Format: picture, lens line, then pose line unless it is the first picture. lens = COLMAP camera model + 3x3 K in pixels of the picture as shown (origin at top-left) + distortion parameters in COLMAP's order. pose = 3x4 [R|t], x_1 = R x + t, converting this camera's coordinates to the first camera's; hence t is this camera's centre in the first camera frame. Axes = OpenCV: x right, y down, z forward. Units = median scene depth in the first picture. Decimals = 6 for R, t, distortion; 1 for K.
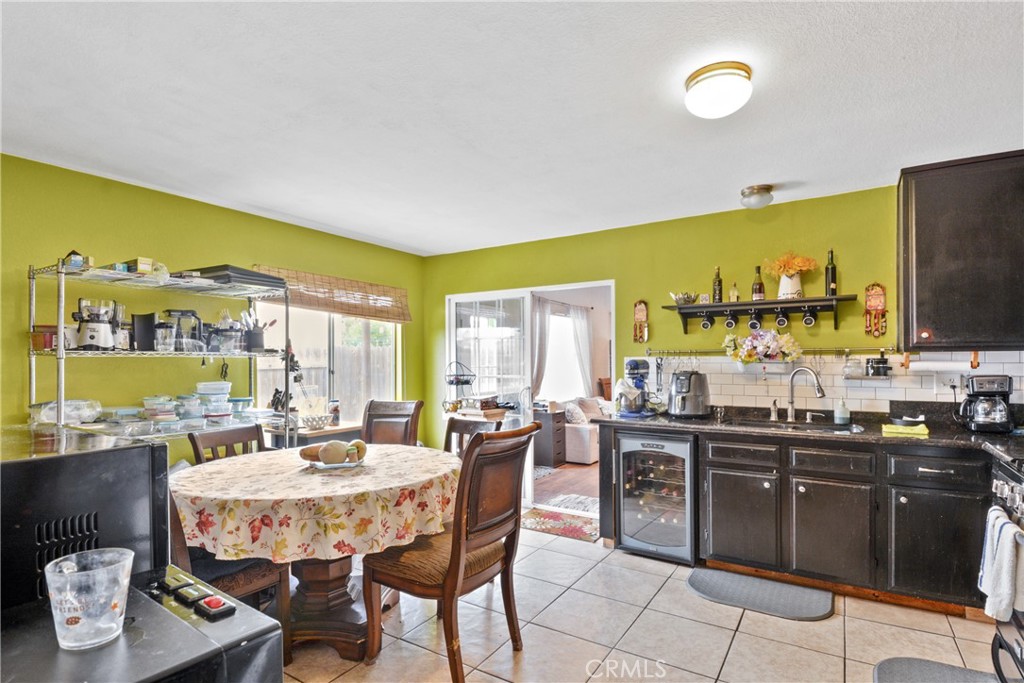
lens RADIAL K [[518.4, 0, 530.7], [0, 518.4, 364.9], [0, 0, 1]] dist [0.000167, -0.000925]
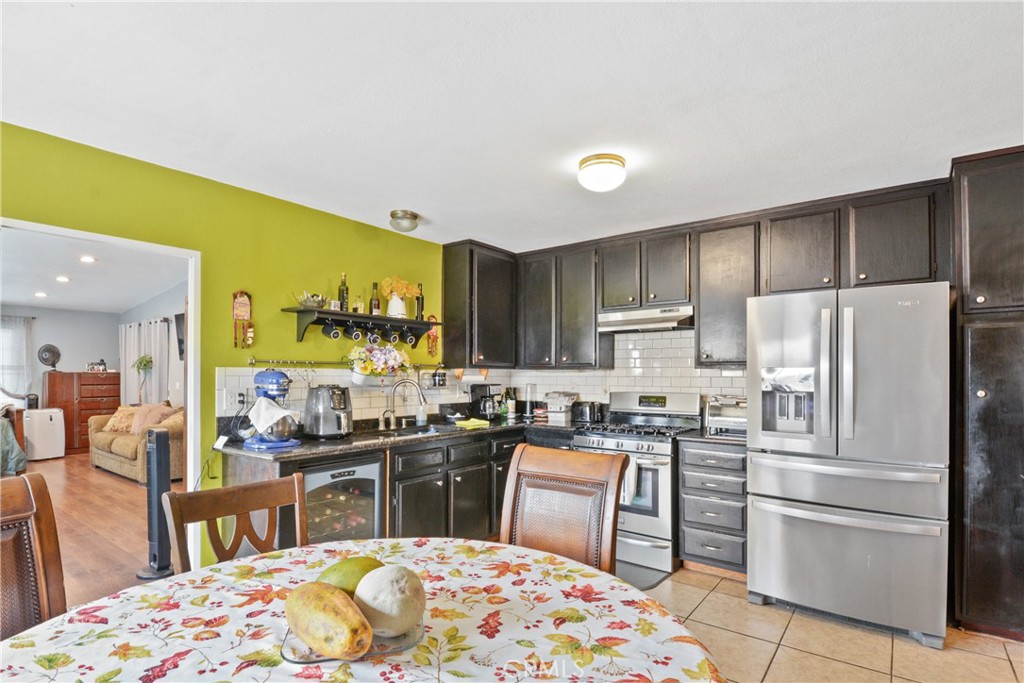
lens RADIAL K [[518.4, 0, 513.2], [0, 518.4, 371.1], [0, 0, 1]] dist [0.000167, -0.000925]
pose [[0.075779, 0.010096, 0.997074, -0.587715], [0.002974, 0.999942, -0.010351, -0.001739], [-0.997120, 0.003750, 0.075744, 0.665526]]
